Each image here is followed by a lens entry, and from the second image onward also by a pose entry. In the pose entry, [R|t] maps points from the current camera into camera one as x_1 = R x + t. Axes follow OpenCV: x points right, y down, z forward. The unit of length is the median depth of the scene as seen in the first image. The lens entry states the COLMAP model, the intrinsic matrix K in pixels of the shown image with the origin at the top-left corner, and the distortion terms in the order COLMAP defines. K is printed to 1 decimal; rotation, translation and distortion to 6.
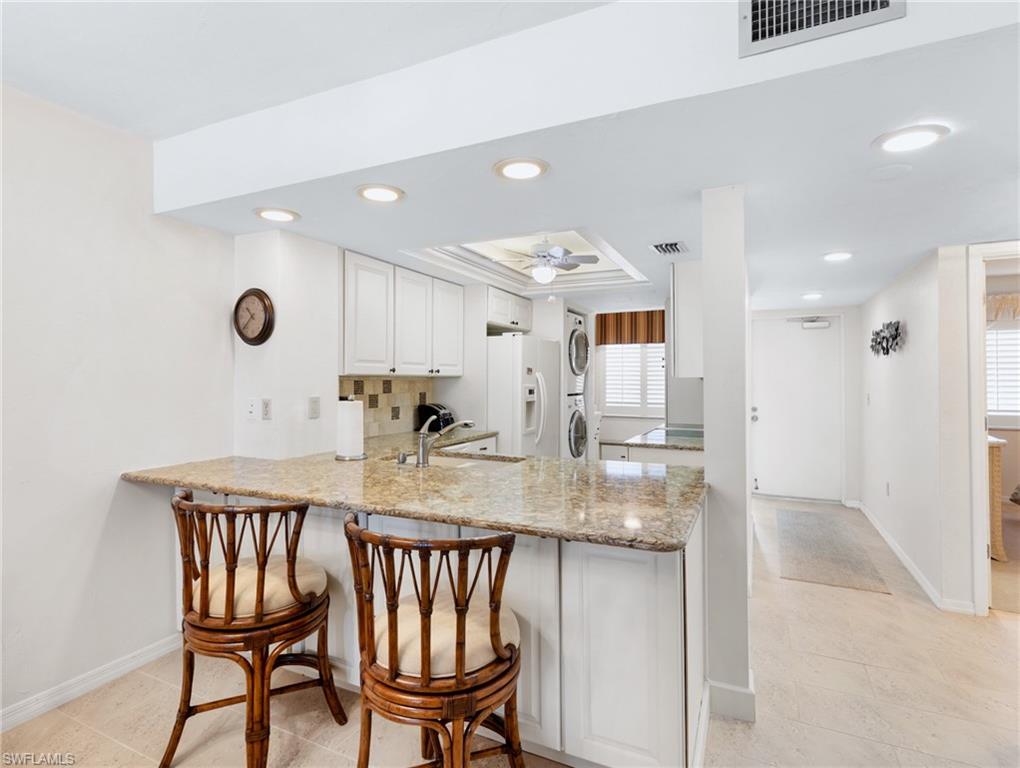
lens RADIAL K [[521.9, 0, 511.8], [0, 521.9, 379.5], [0, 0, 1]] dist [0.000574, -0.000010]
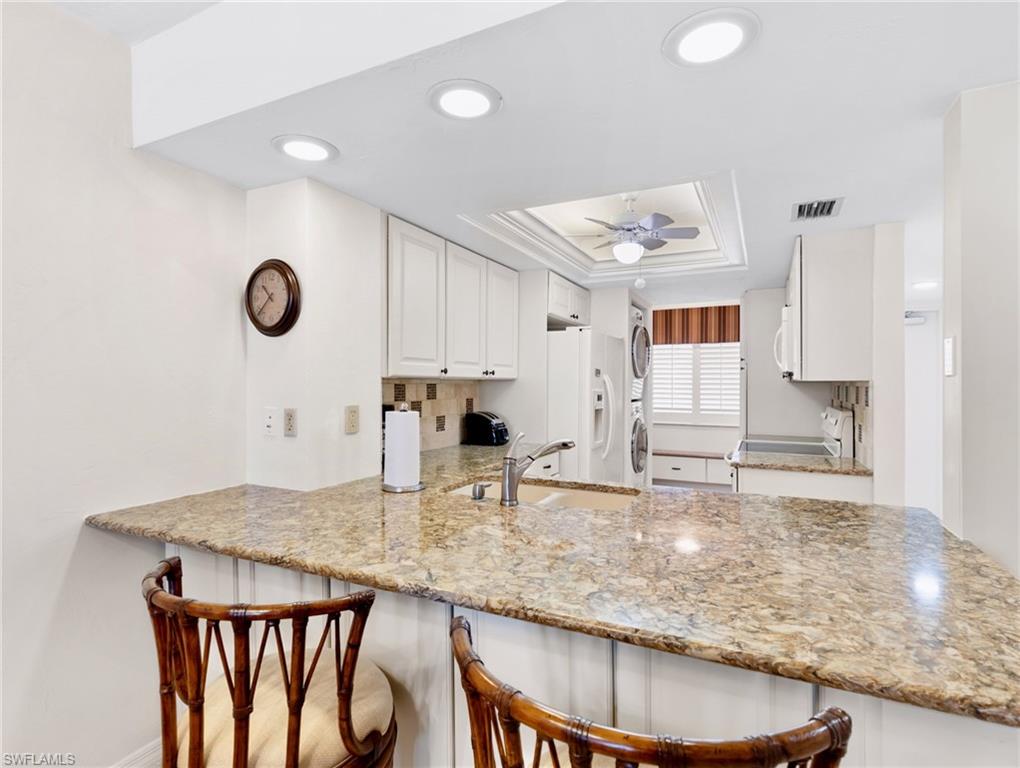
lens RADIAL K [[516.3, 0, 515.0], [0, 516.3, 387.8], [0, 0, 1]] dist [0.000964, -0.000123]
pose [[0.999952, 0.001205, -0.009723, -0.112365], [-0.001122, 0.999963, 0.008515, 0.000843], [0.009733, -0.008503, 0.999916, 0.211454]]
